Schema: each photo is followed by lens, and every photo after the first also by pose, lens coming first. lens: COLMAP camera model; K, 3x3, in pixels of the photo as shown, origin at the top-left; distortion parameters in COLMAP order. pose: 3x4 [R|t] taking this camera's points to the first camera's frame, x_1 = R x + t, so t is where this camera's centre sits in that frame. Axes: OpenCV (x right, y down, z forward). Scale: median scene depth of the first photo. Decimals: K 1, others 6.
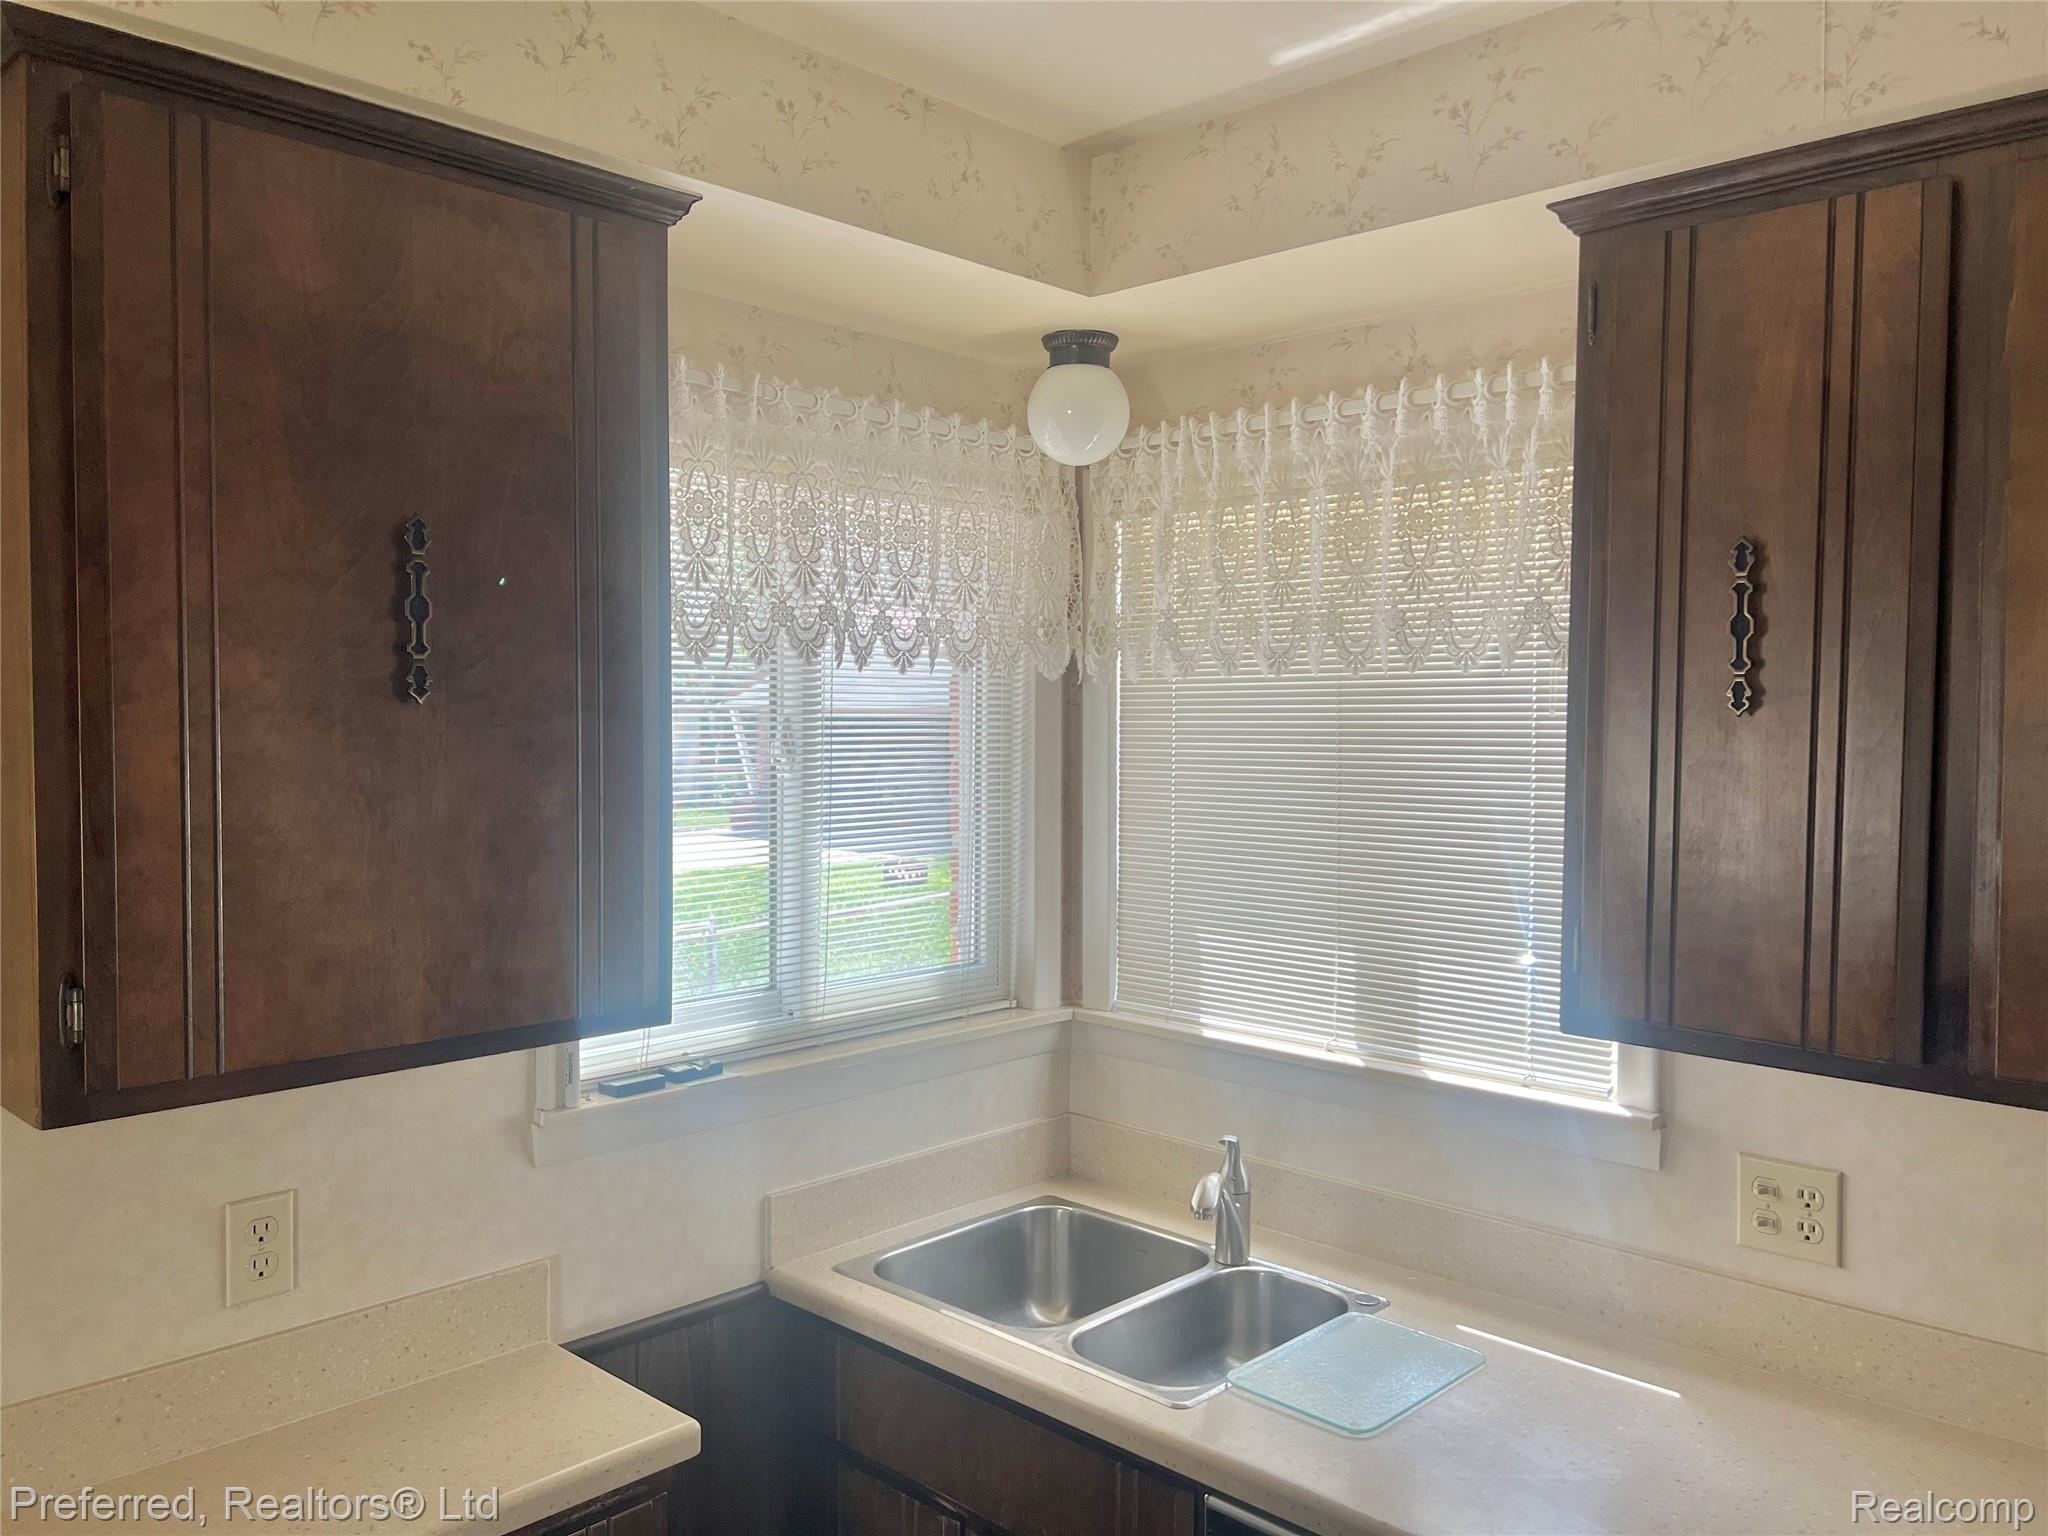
lens RADIAL K [[1535.4, 0, 1024.0], [0, 1535.4, 768.0], [0, 0, 1]] dist [0.060248, -0.083396]
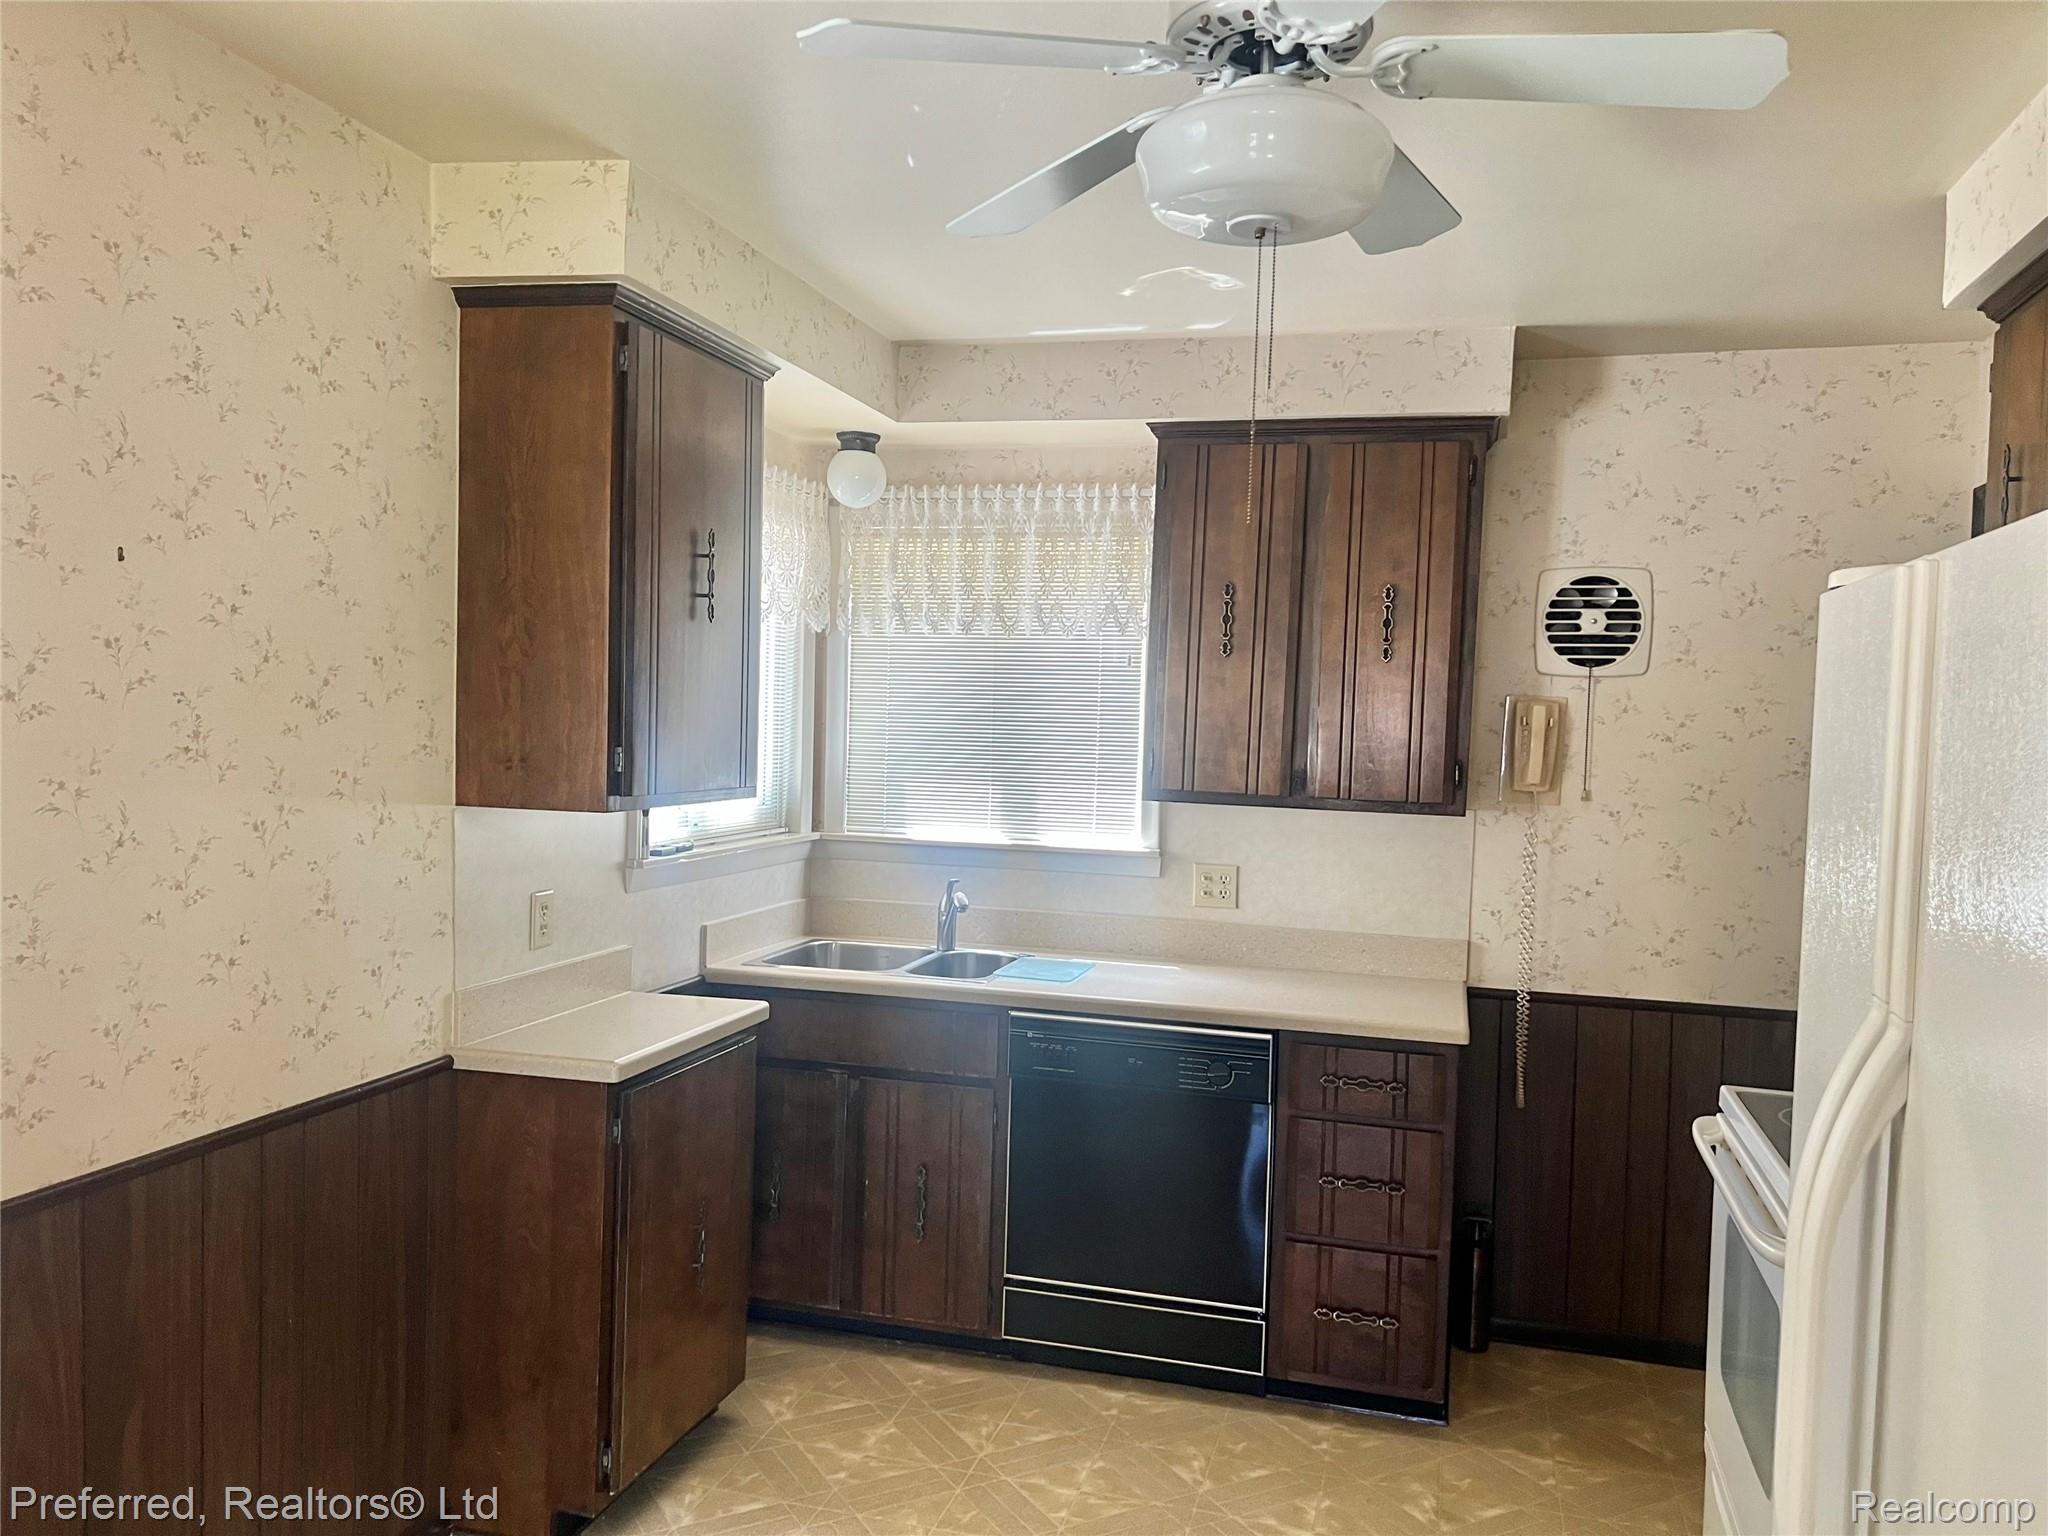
lens RADIAL K [[1562.3, 0, 1019.0], [0, 1562.3, 818.3], [0, 0, 1]] dist [0.059529, -0.002556]
pose [[0.876362, -0.008487, 0.481579, -0.818256], [-0.008582, 0.999411, 0.033230, 0.114835], [-0.481577, -0.033254, 0.875772, -0.806759]]
